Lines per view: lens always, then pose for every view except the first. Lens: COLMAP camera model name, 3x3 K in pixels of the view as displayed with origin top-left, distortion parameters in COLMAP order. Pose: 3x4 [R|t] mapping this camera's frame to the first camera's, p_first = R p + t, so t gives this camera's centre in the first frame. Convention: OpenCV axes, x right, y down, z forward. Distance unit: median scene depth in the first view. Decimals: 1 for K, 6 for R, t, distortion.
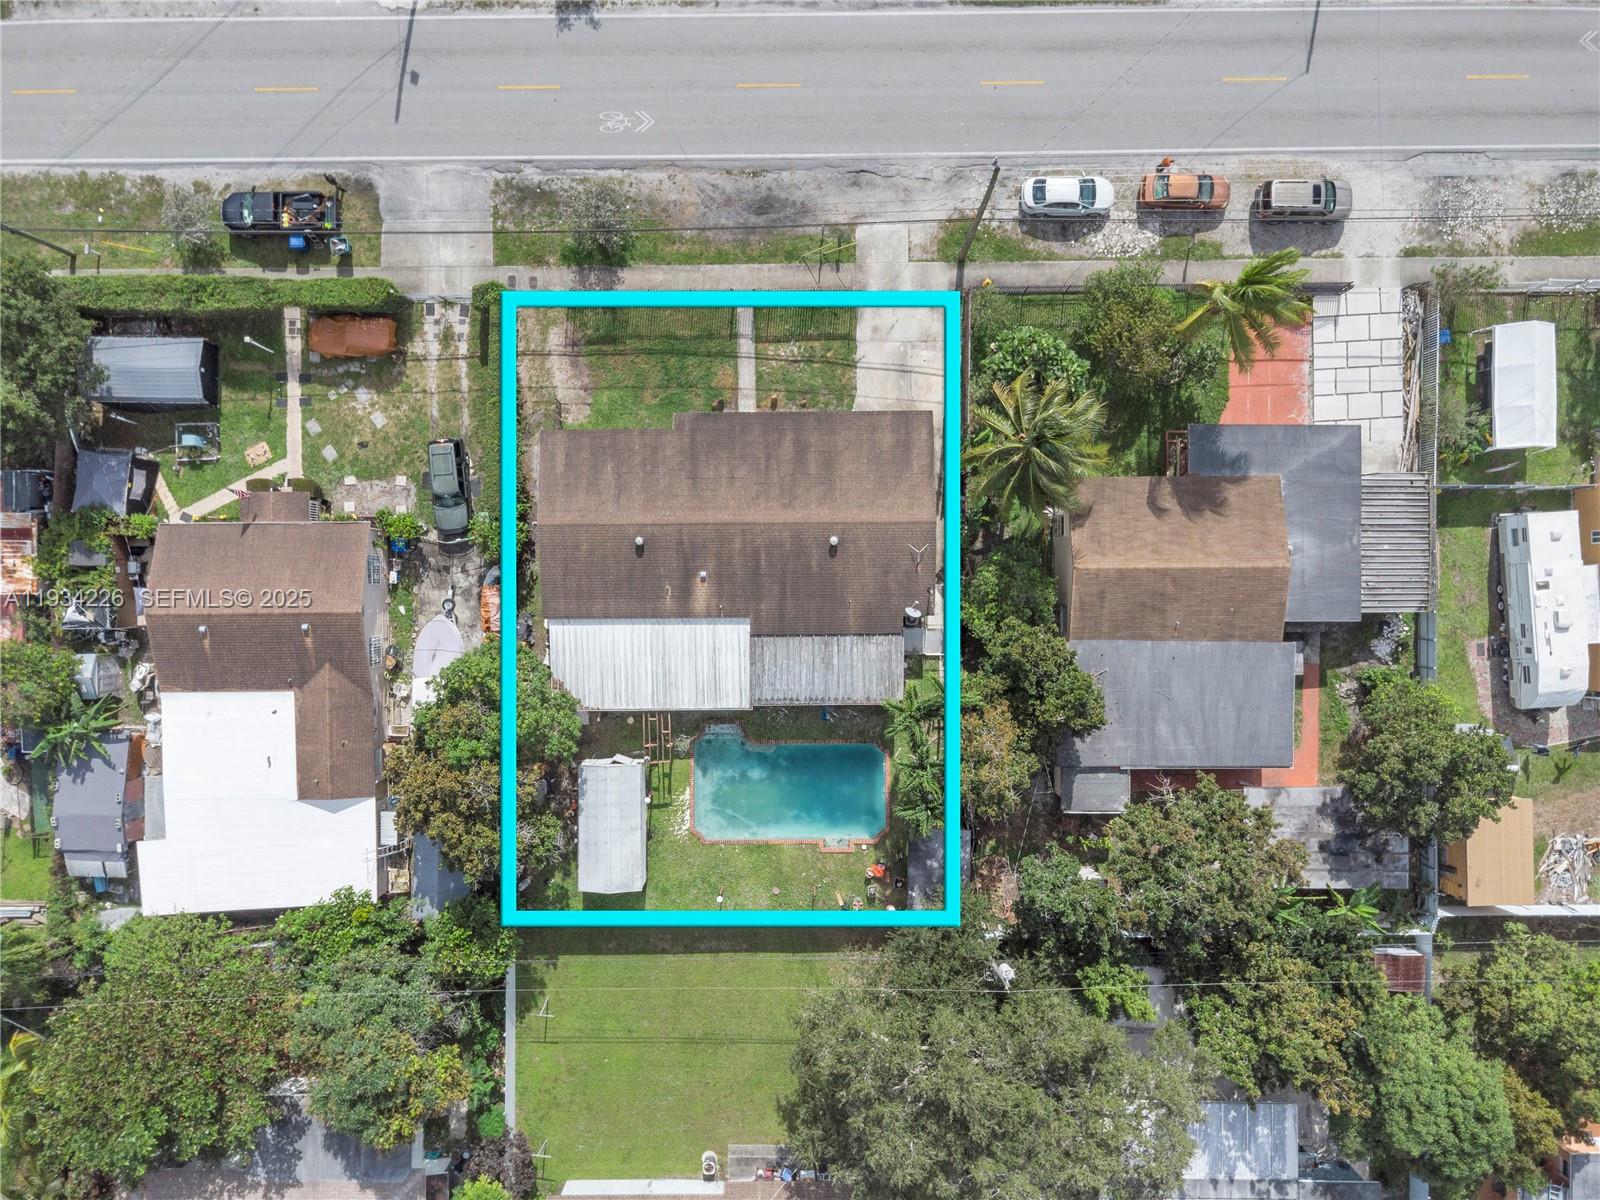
lens RADIAL K [[1164.4, 0, 791.2], [0, 1164.4, 598.0], [0, 0, 1]] dist [0.000782, 0.001518]
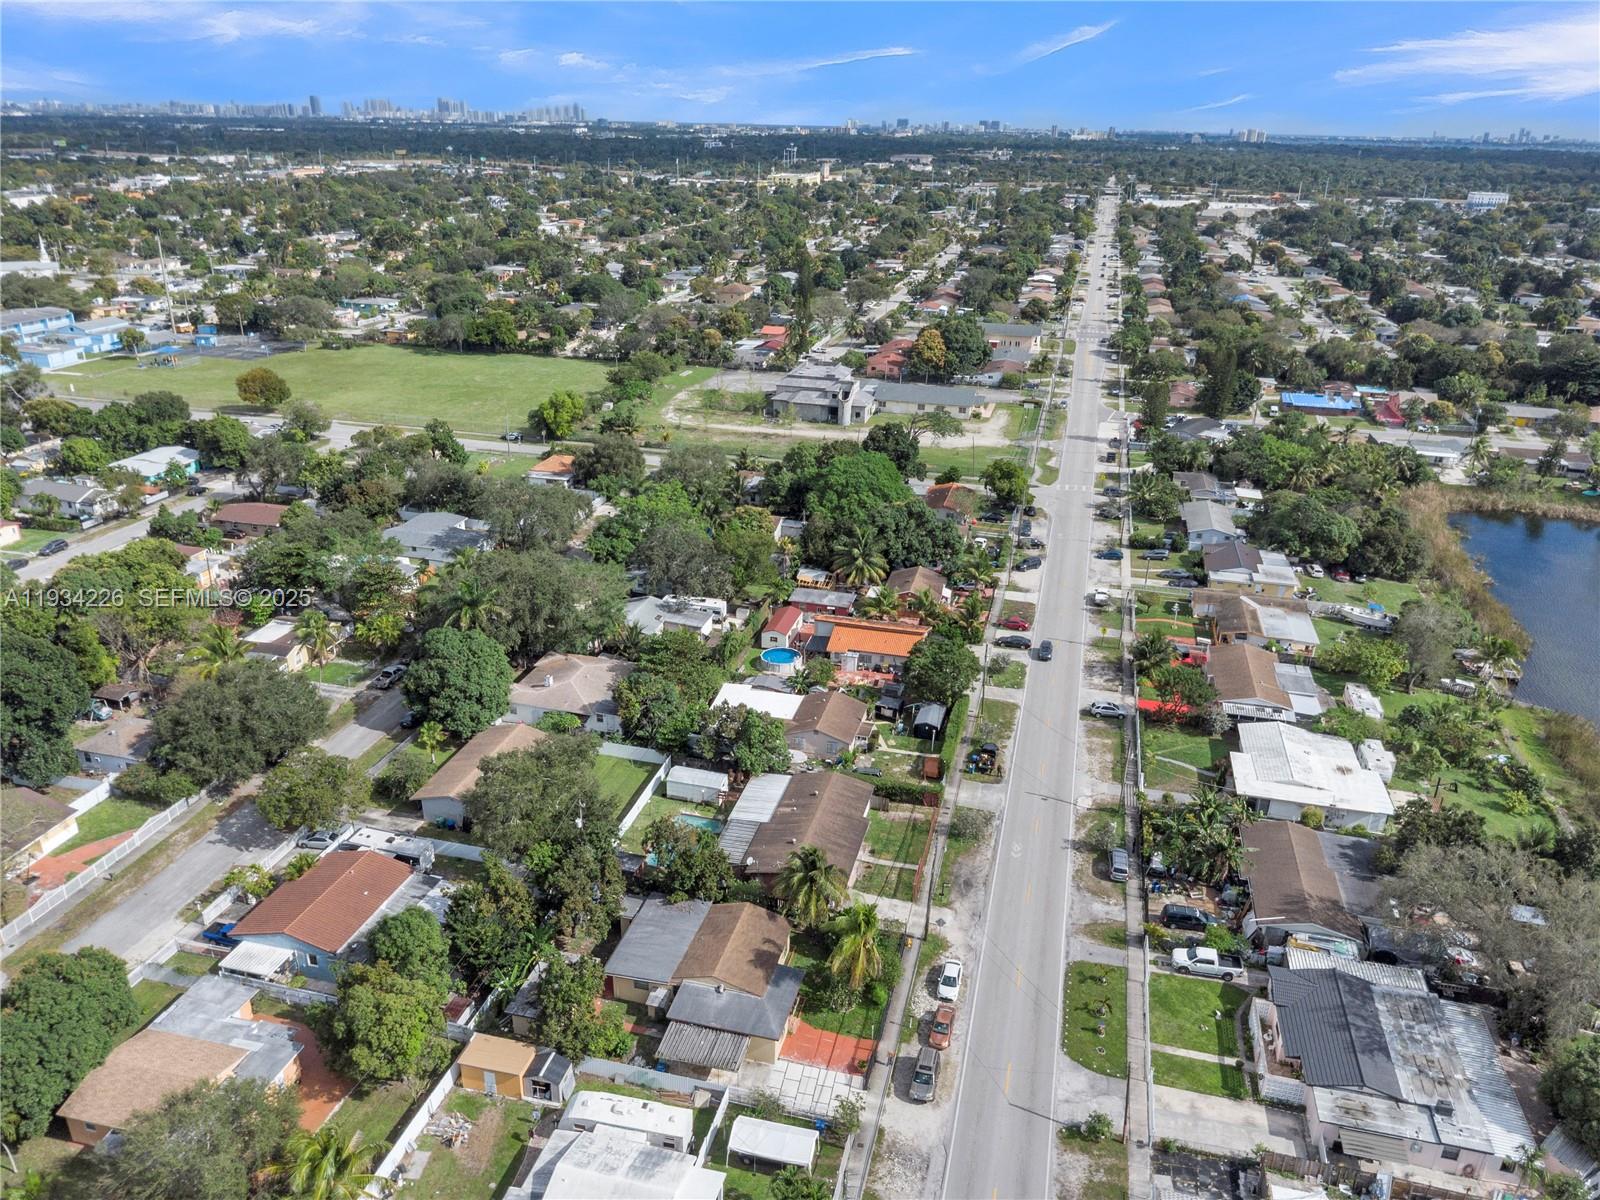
lens RADIAL K [[1130.9, 0, 800.5], [0, 1130.9, 645.6], [0, 0, 1]] dist [0.001770, 0.000982]
pose [[-0.255356, 0.407820, -0.876628, 1.609175], [-0.966417, -0.134703, 0.218845, -0.440143], [-0.028835, 0.903071, 0.428522, -0.180156]]
